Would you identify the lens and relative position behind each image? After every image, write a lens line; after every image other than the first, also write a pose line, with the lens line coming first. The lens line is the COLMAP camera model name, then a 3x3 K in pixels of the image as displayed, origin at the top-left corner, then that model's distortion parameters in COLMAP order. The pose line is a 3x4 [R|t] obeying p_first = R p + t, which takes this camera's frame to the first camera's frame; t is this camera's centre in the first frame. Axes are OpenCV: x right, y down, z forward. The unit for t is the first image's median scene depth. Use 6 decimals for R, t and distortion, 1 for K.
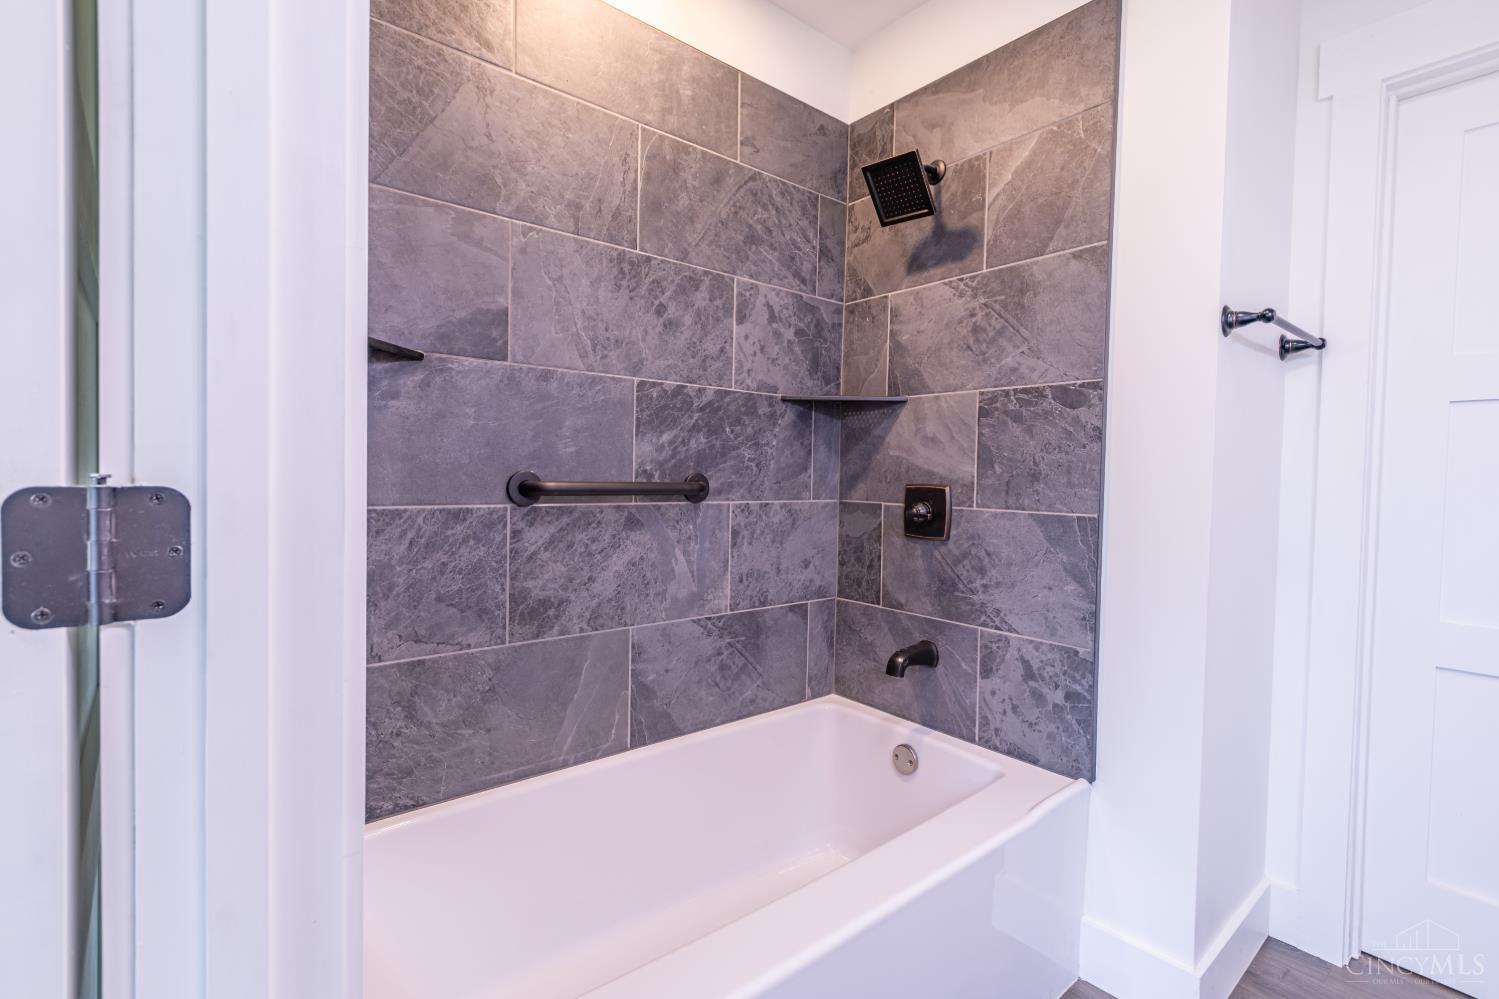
lens RADIAL K [[706.4, 0, 759.7], [0, 706.4, 491.7], [0, 0, 1]] dist [0.005364, -0.003276]
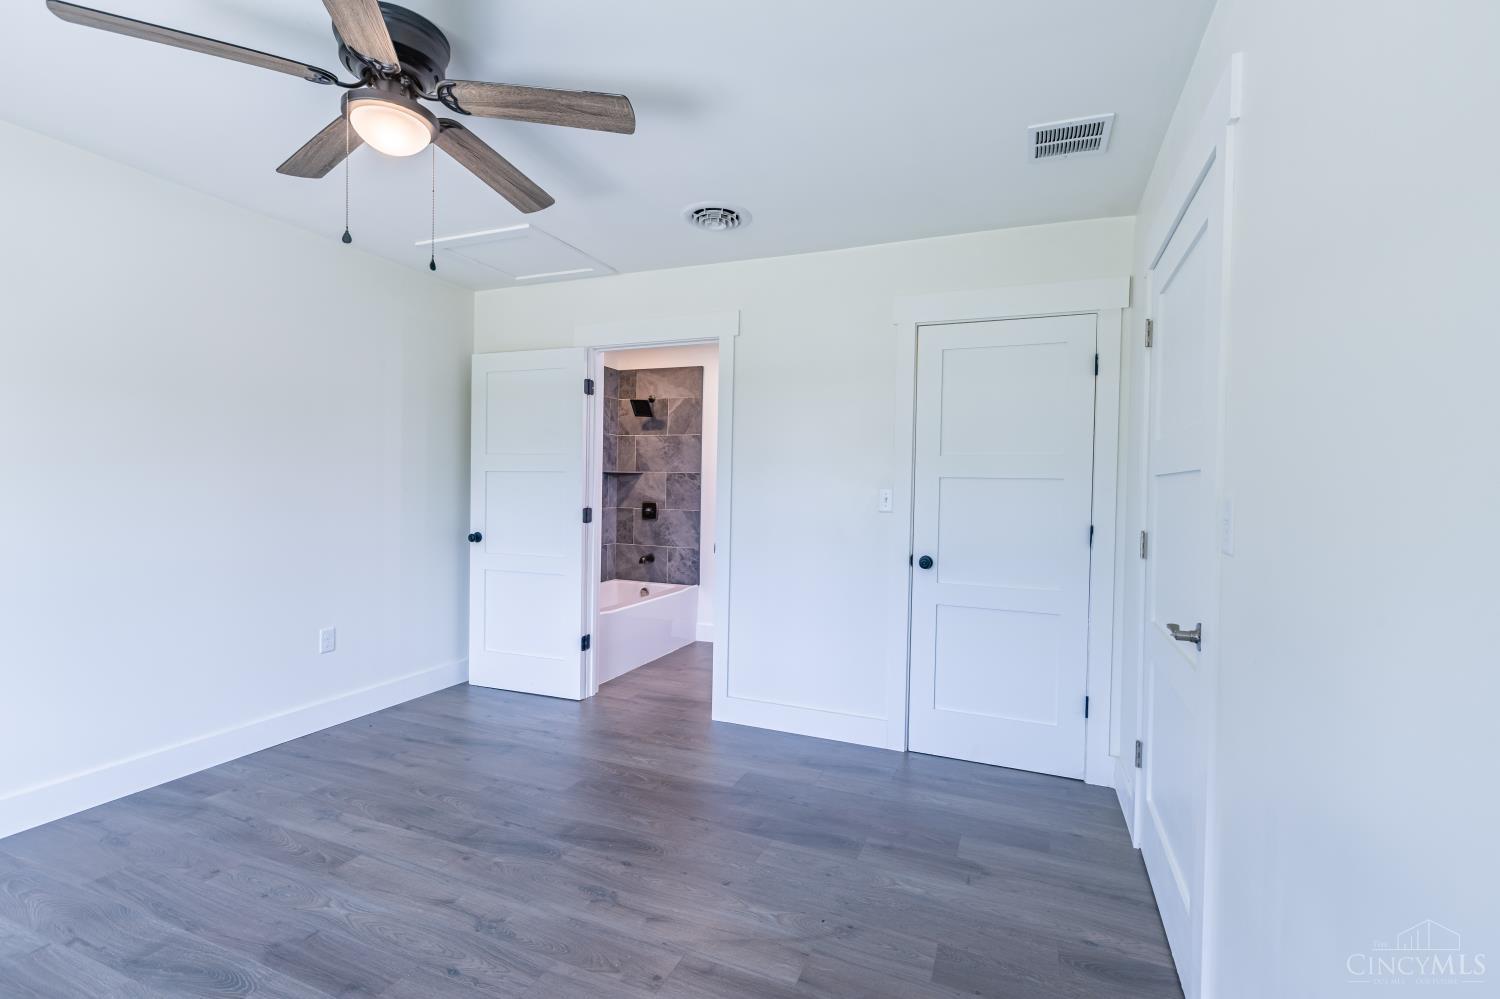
lens RADIAL K [[659.5, 0, 739.5], [0, 659.5, 493.8], [0, 0, 1]] dist [-0.004044, -0.000289]
pose [[0.905120, -0.009400, 0.425052, -0.627258], [0.011699, 0.999928, -0.002800, -0.032324], [-0.424995, 0.007507, 0.905165, -1.749001]]
